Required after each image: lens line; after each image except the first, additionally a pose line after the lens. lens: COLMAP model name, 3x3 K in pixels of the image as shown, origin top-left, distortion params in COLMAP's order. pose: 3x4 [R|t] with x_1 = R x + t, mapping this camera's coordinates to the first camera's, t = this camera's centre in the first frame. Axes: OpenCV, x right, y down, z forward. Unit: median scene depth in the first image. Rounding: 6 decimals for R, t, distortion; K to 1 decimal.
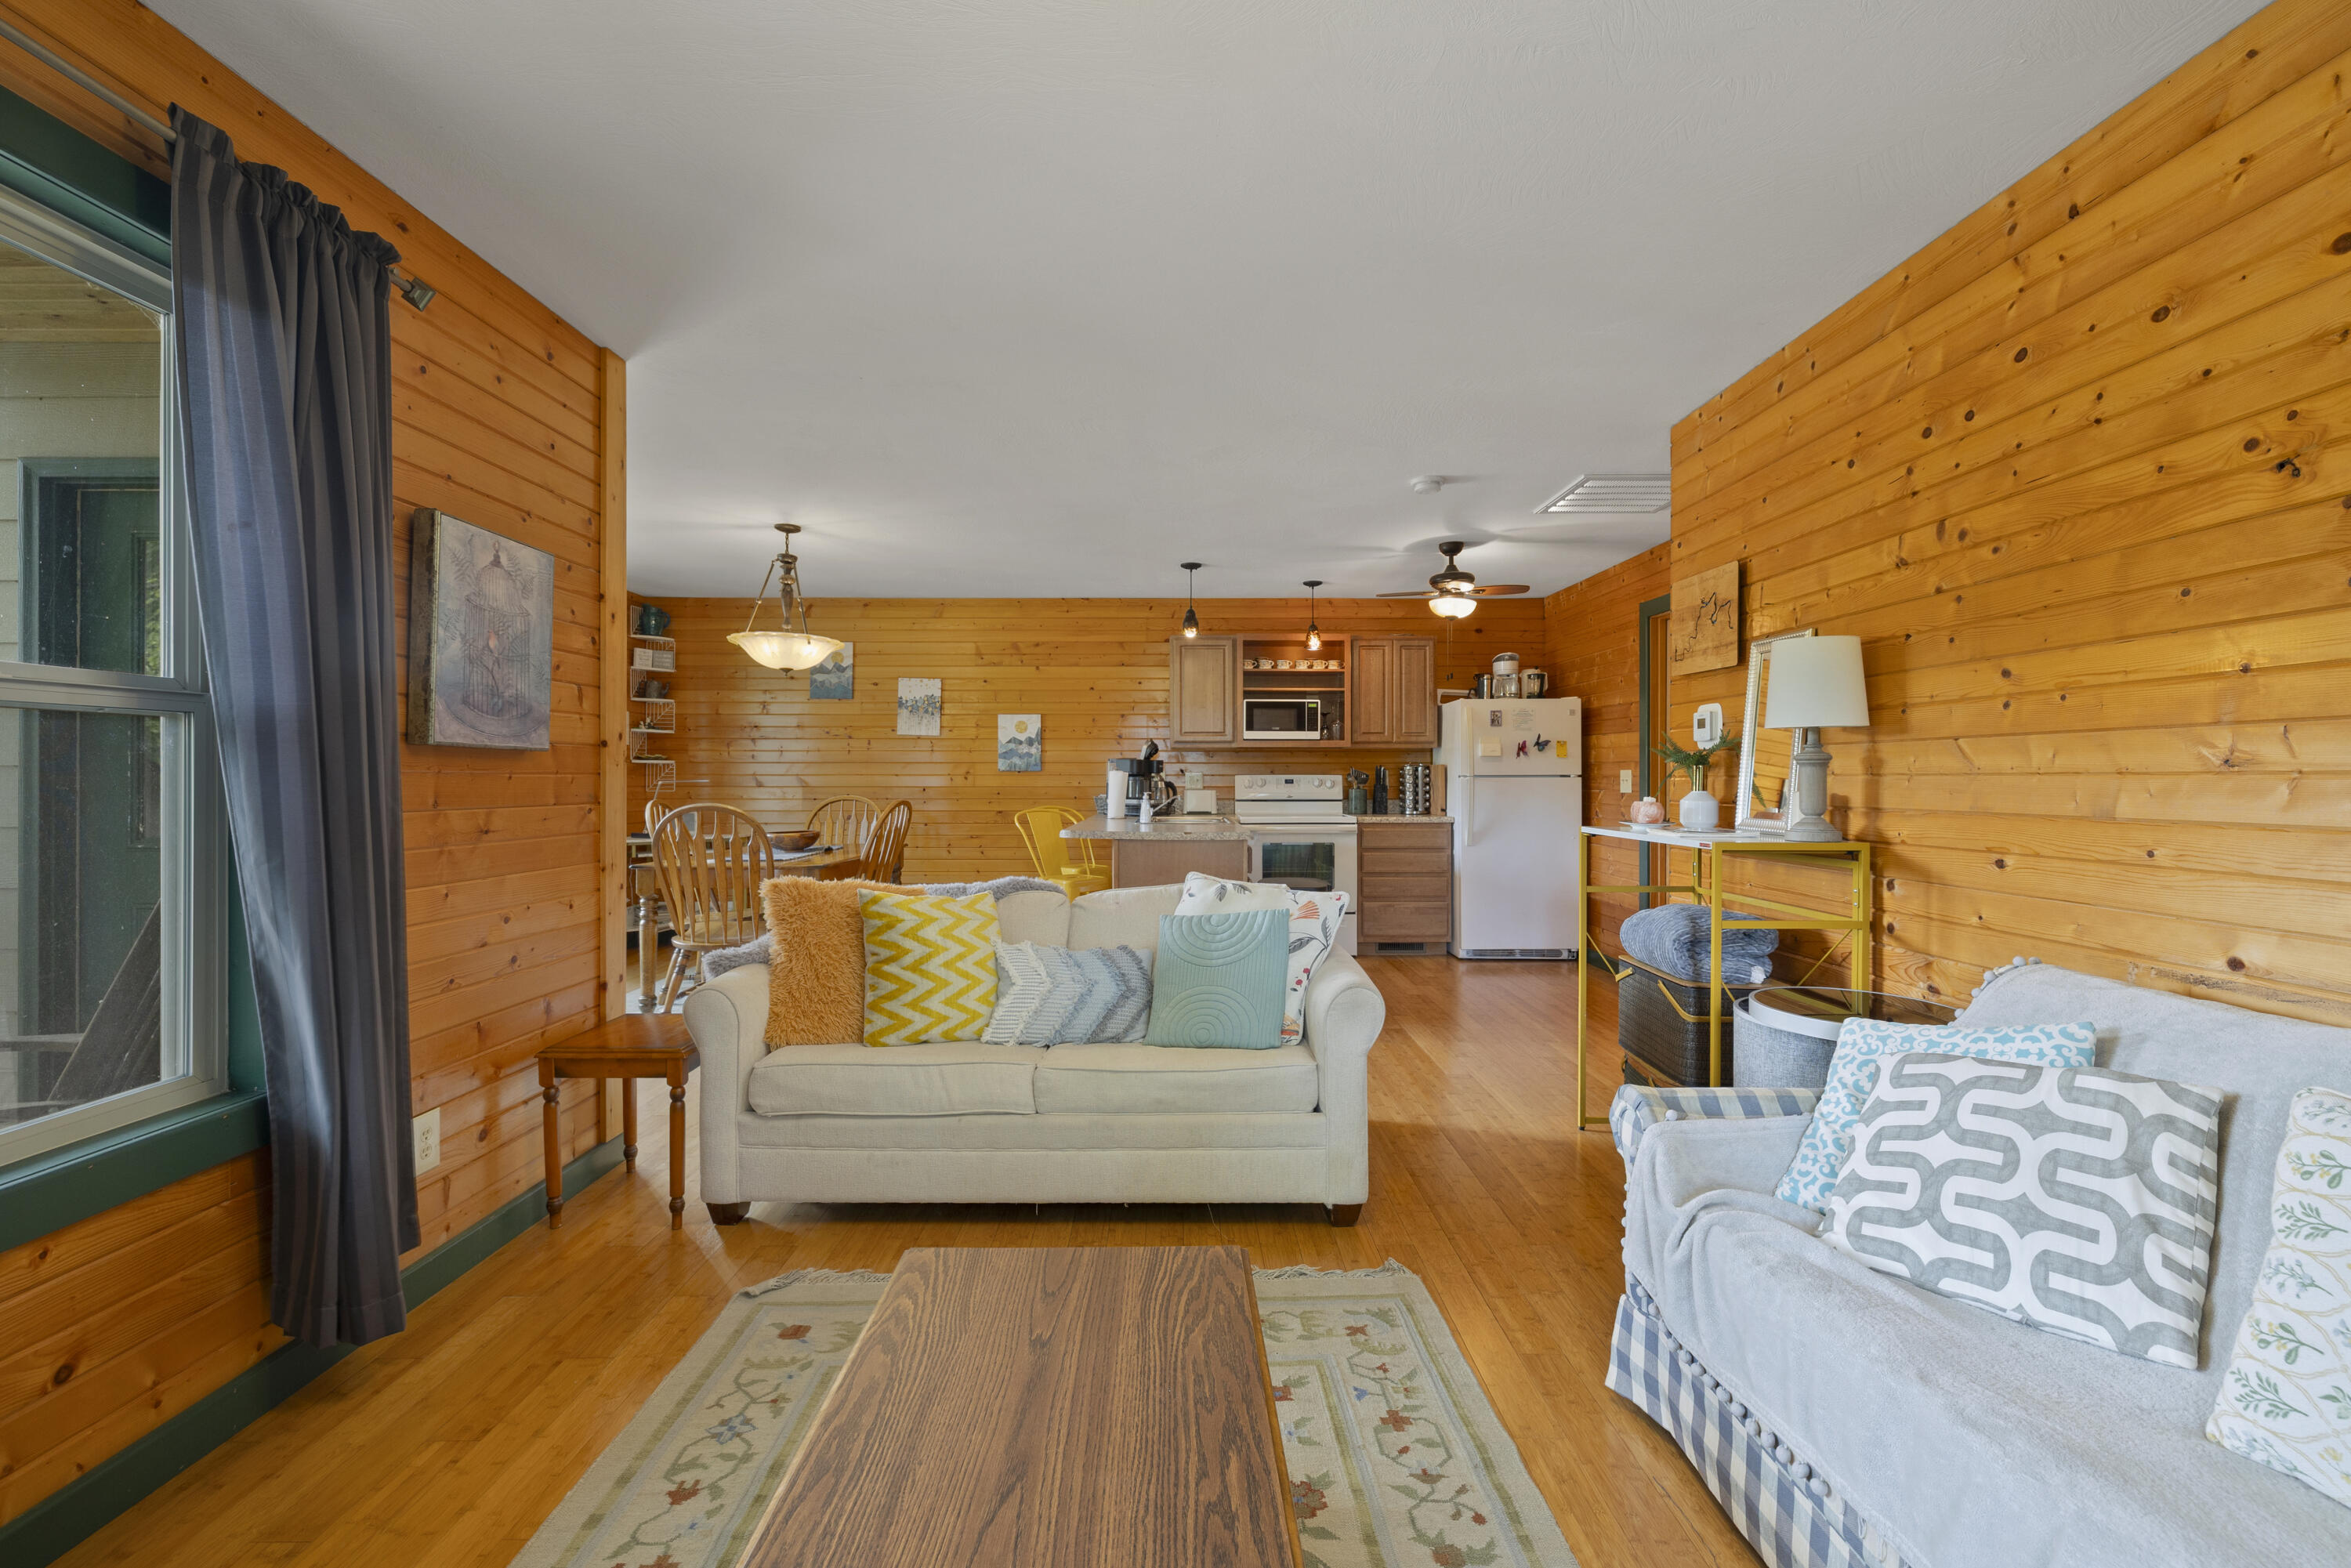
lens RADIAL K [[986.5, 0, 1180.2], [0, 986.5, 775.1], [0, 0, 1]] dist [-0.000924, -0.000445]
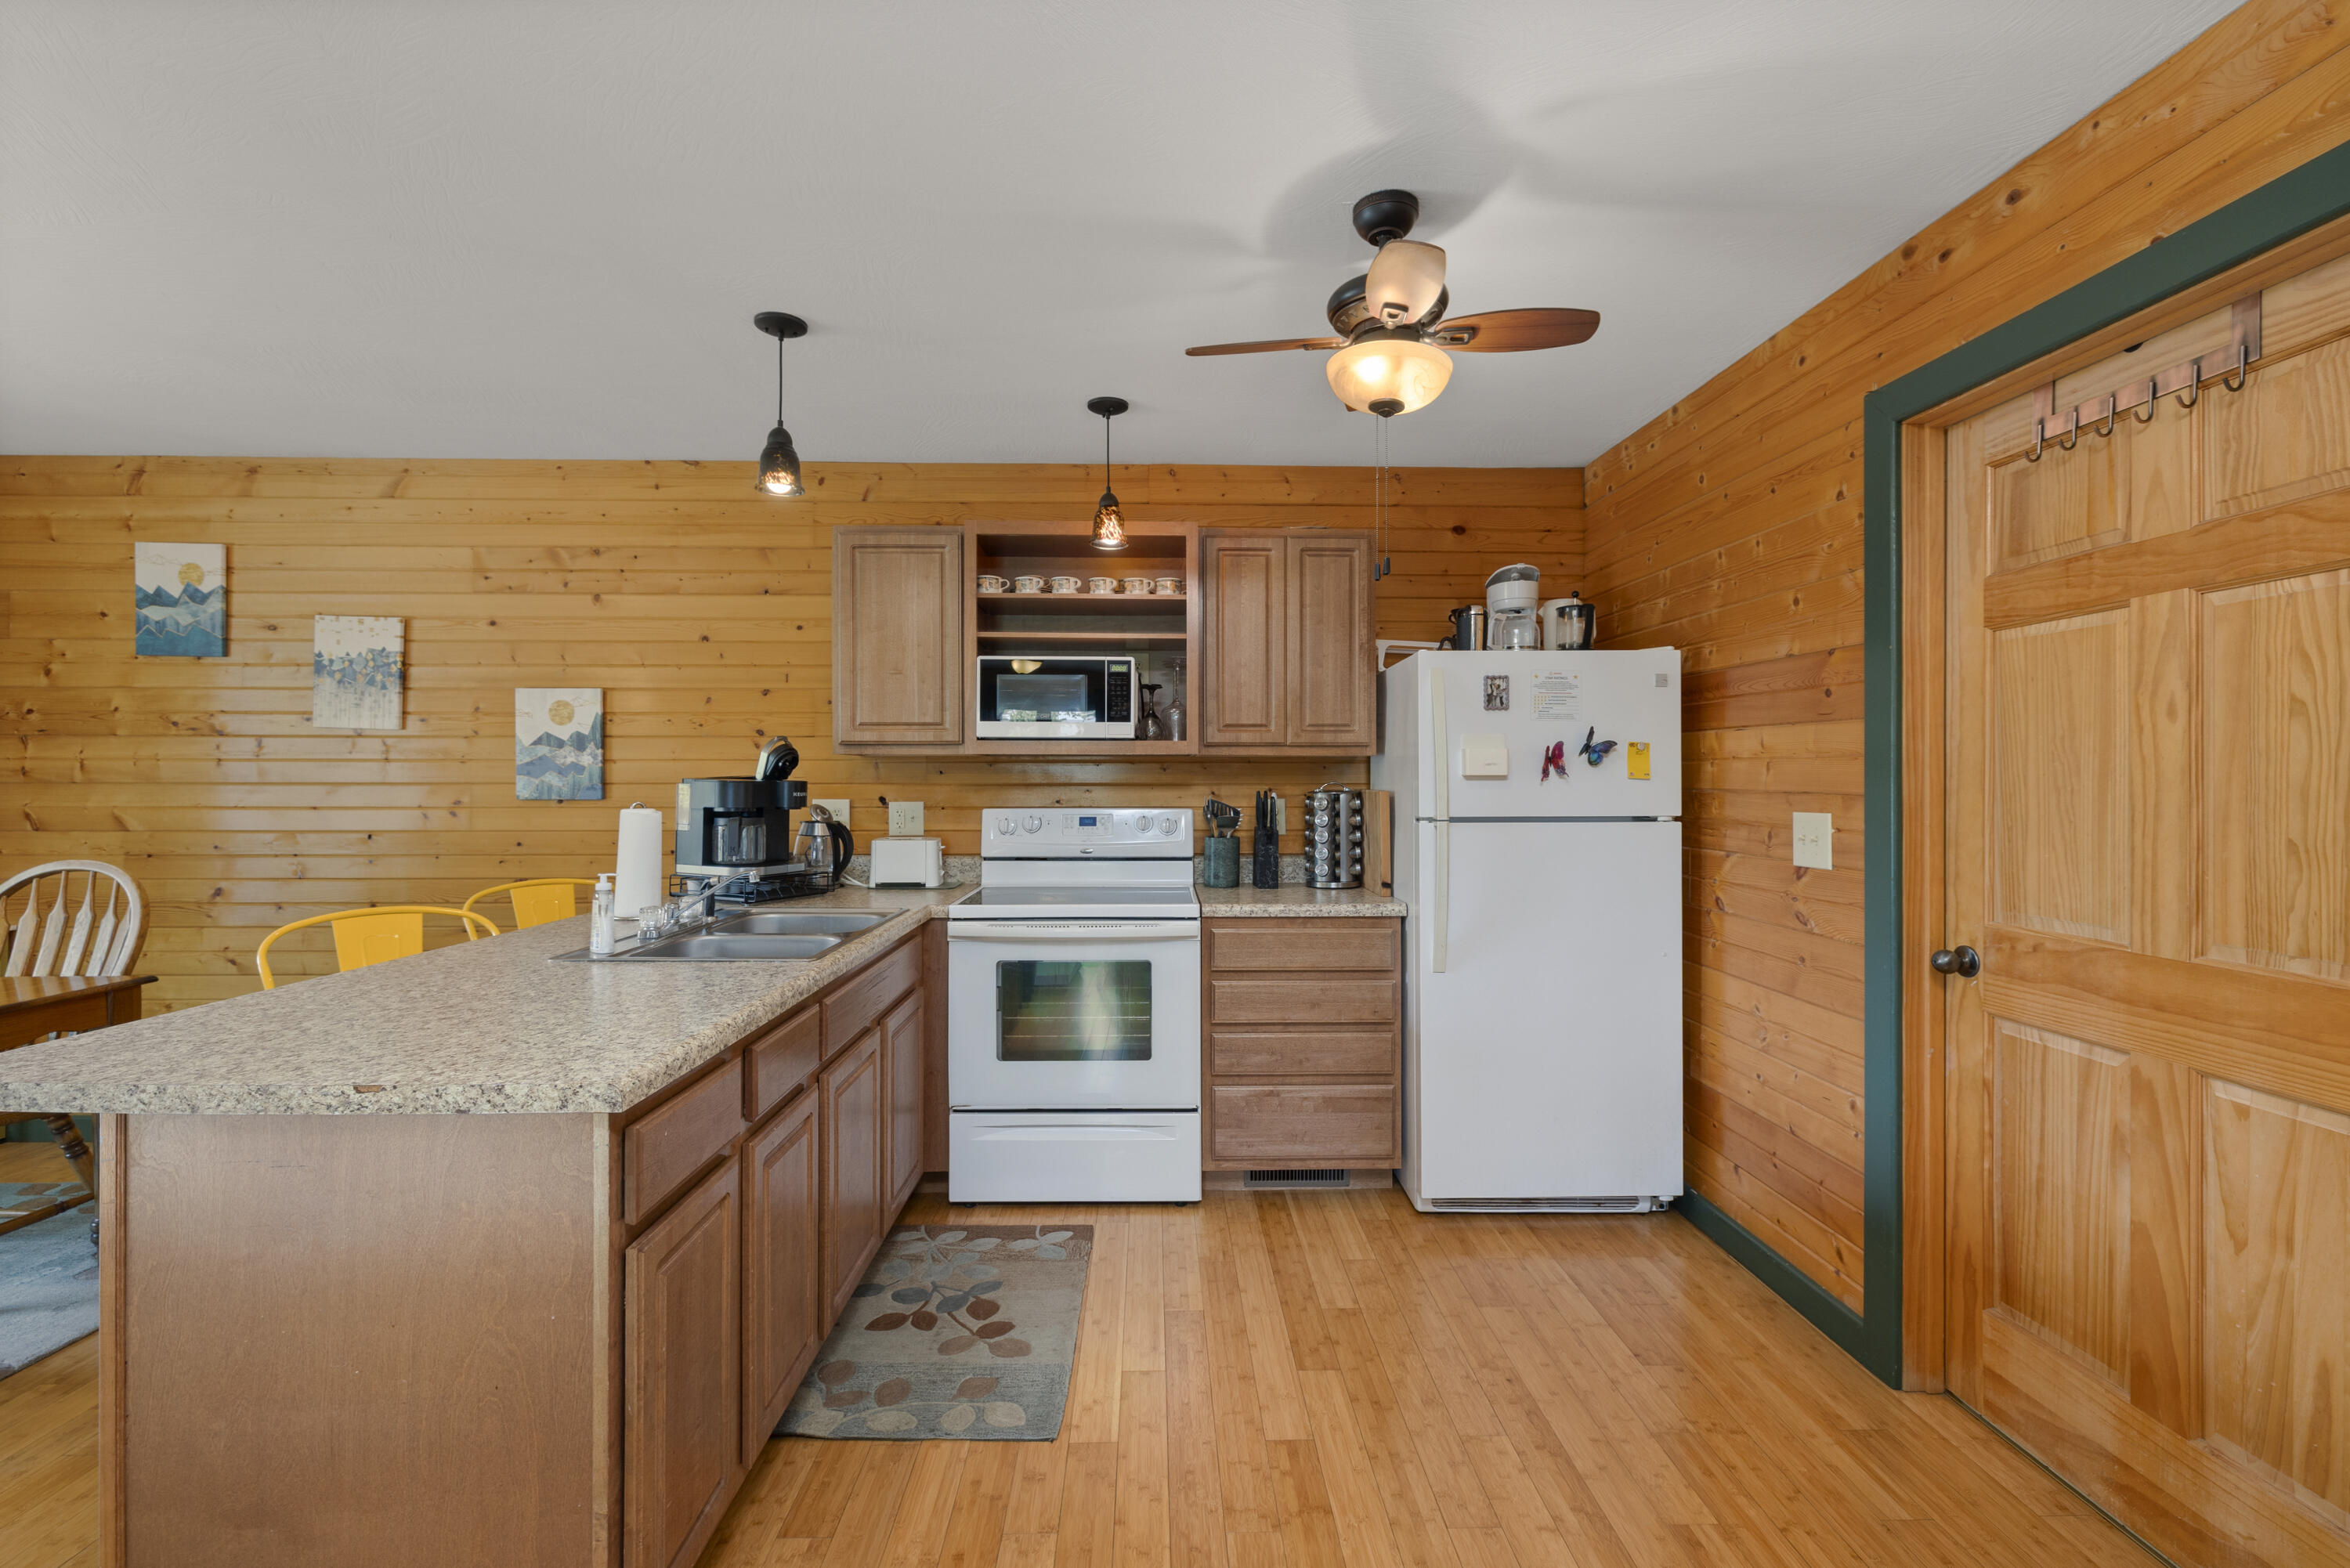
lens RADIAL K [[999.3, 0, 1175.8], [0, 999.3, 773.7], [0, 0, 1]] dist [-0.001220, -0.000101]
pose [[0.999906, 0.001352, 0.013613, 0.154059], [-0.001325, 0.999997, -0.001960, -0.017740], [-0.013615, 0.001942, 0.999905, 0.502474]]
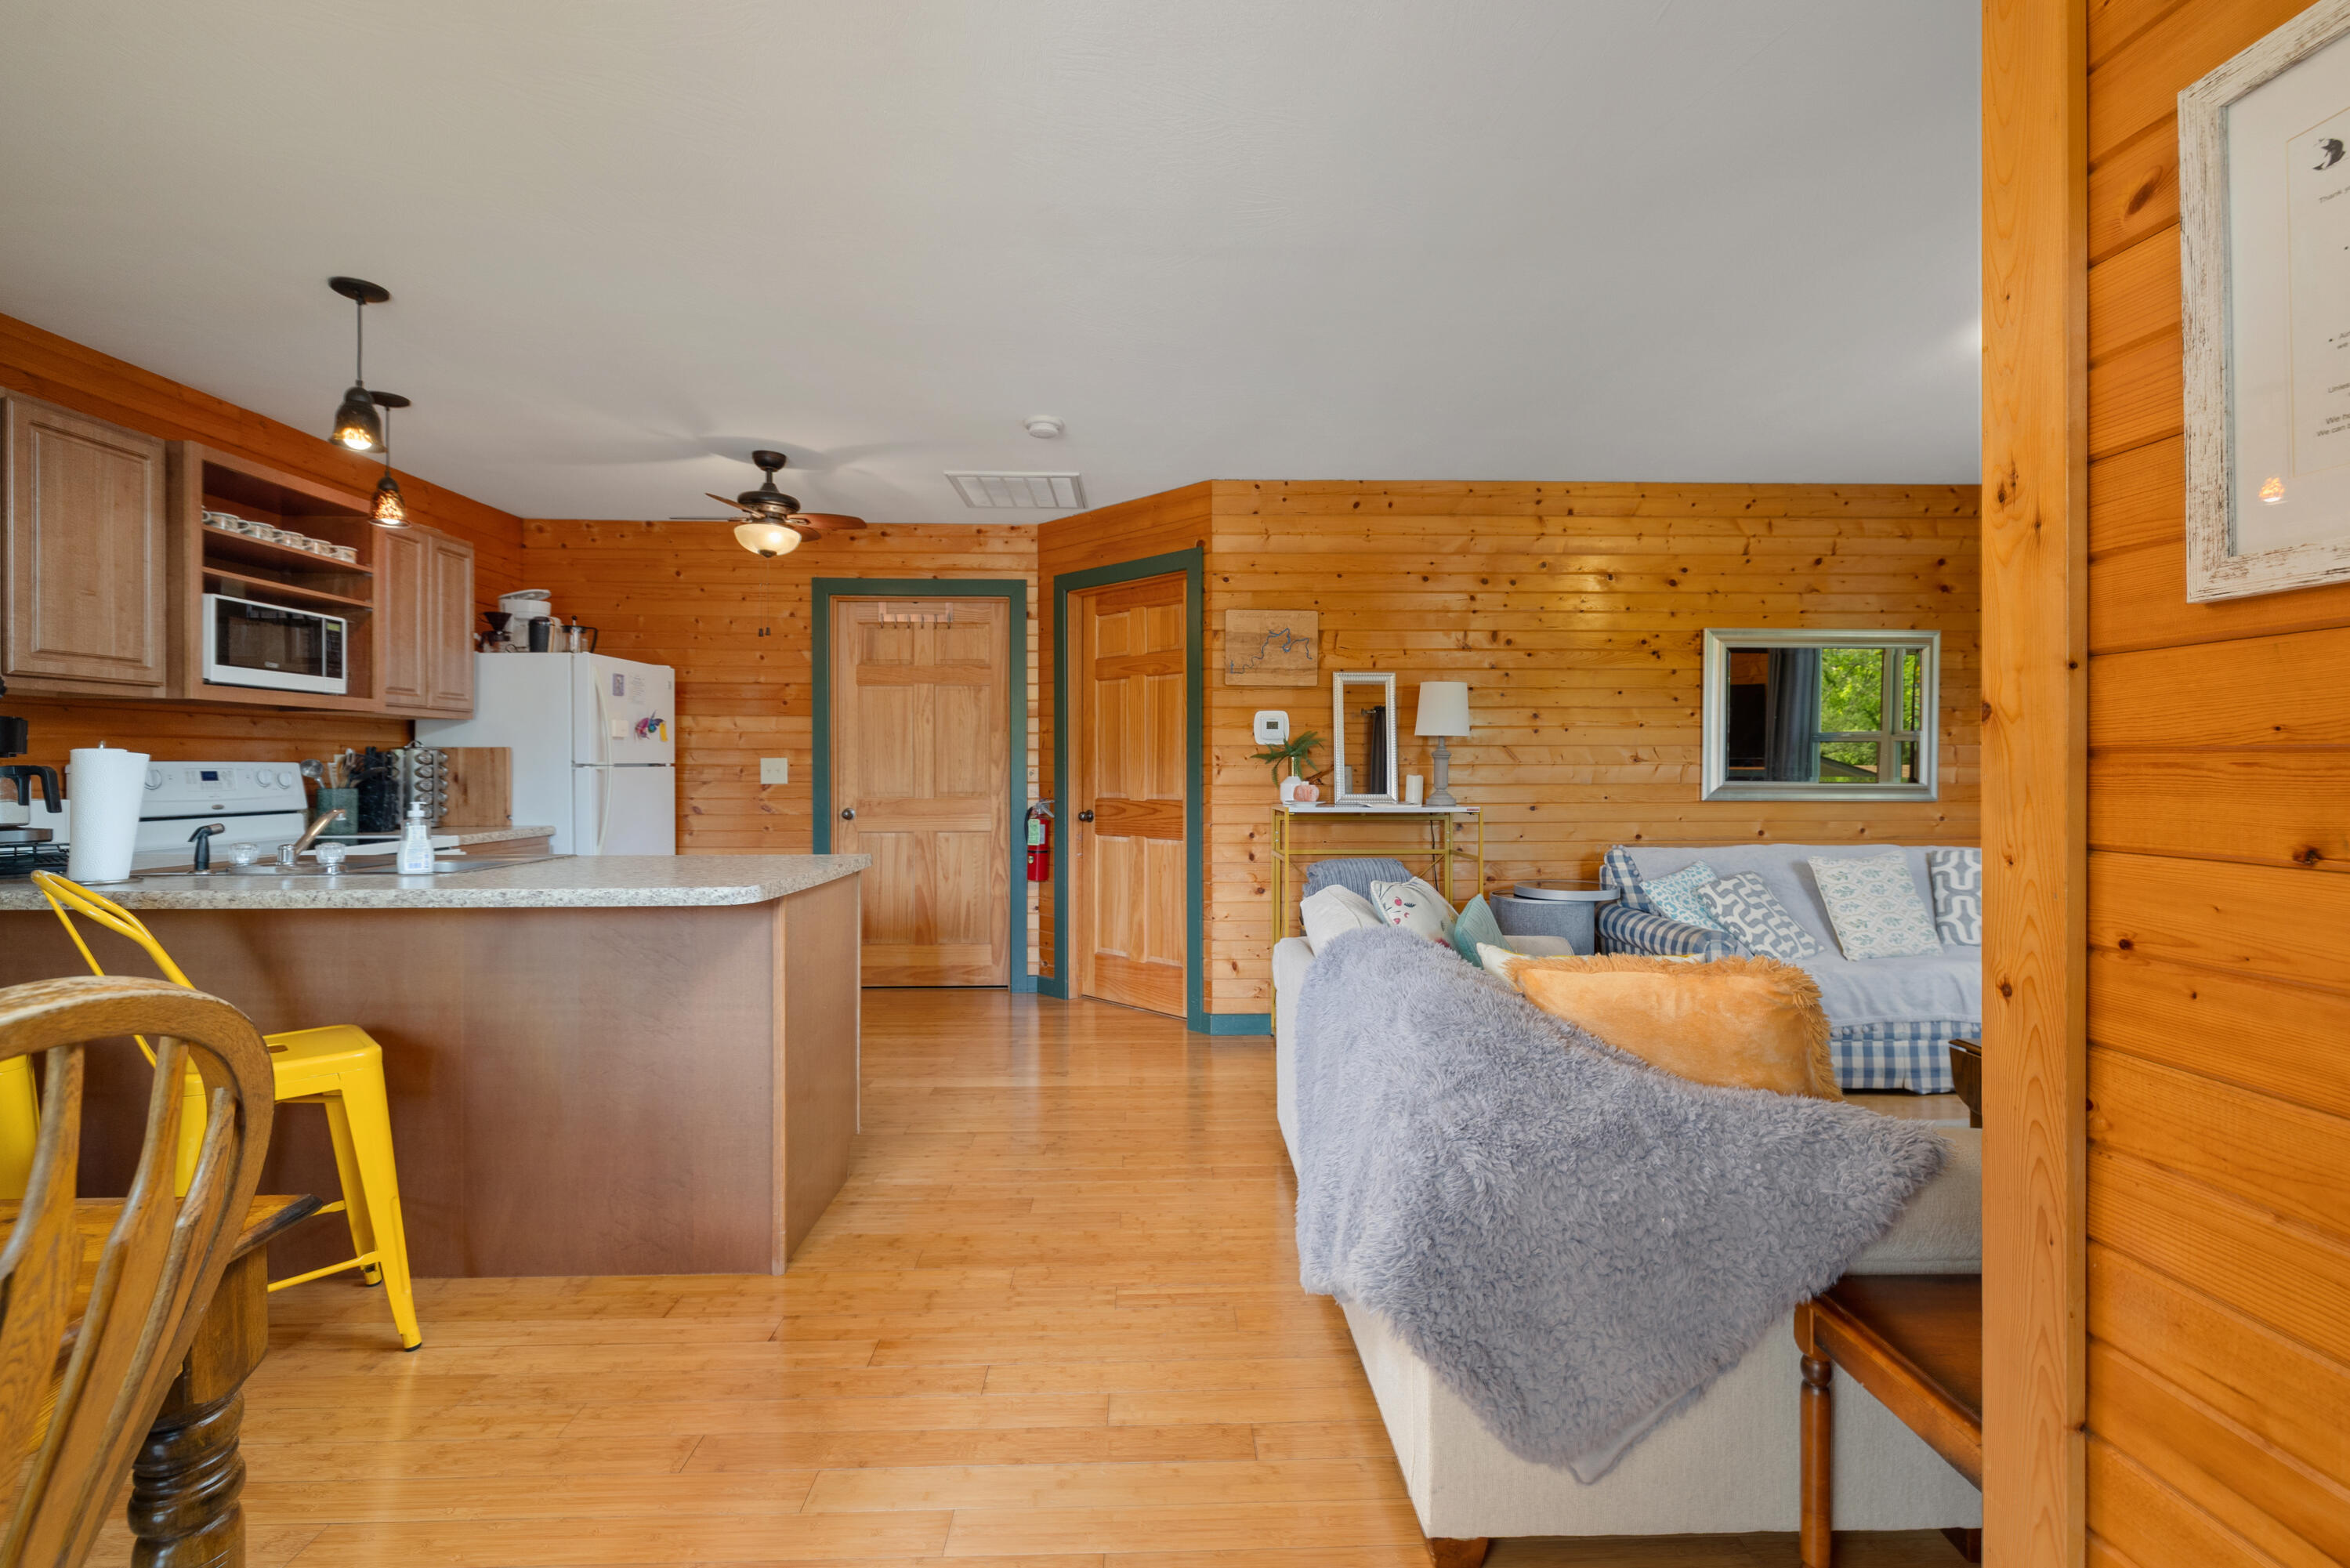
lens RADIAL K [[999.3, 0, 1175.8], [0, 999.3, 773.7], [0, 0, 1]] dist [-0.001220, -0.000101]
pose [[-0.014156, -0.008258, 0.999866, -0.391884], [-0.001925, 0.999964, 0.008231, 0.000610], [-0.999898, -0.001808, -0.014171, 0.561022]]
